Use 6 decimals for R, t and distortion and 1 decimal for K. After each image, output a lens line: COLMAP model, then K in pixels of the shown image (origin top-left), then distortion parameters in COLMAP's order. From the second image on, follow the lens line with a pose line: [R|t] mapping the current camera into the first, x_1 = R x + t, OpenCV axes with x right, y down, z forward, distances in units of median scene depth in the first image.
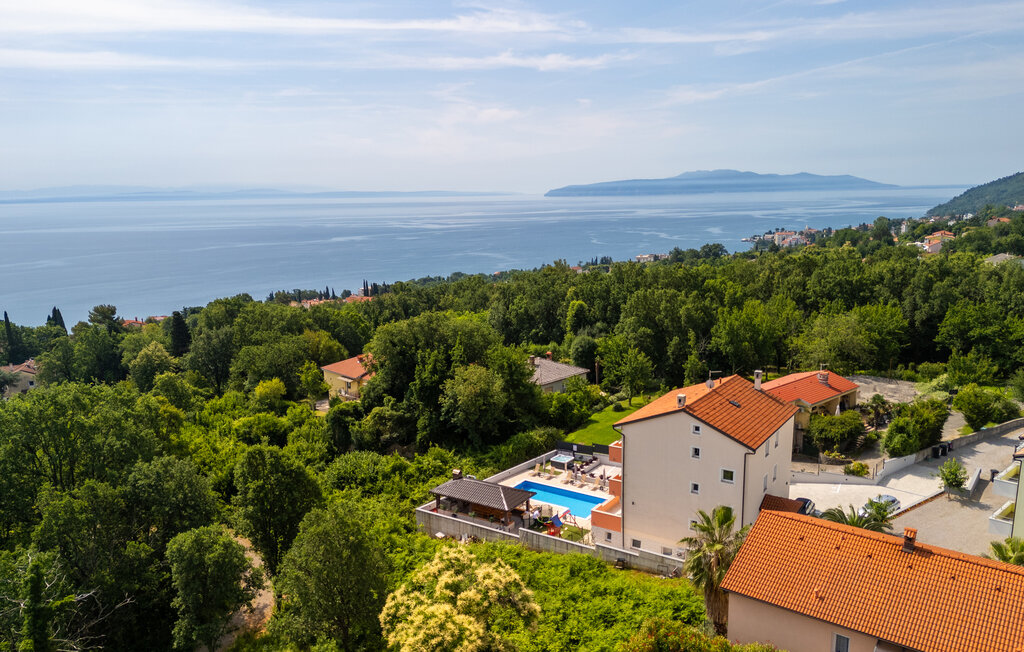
lens RADIAL K [[757.6, 0, 512.0], [0, 757.6, 328.5], [0, 0, 1]] dist [-0.012324, 0.001185]
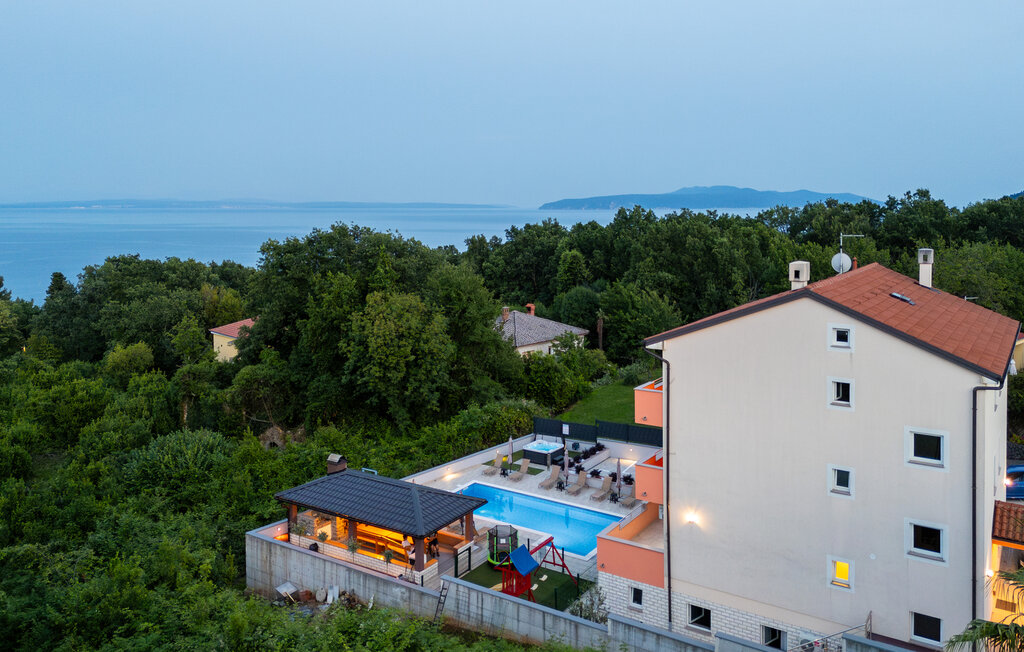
lens RADIAL K [[757.6, 0, 511.2], [0, 757.6, 221.2], [0, 0, 1]] dist [-0.012324, 0.001185]
pose [[0.999939, 0.010642, 0.002890, 0.037756], [-0.009974, 0.984587, -0.174609, 0.102063], [-0.004704, 0.174569, 0.984634, 0.397144]]
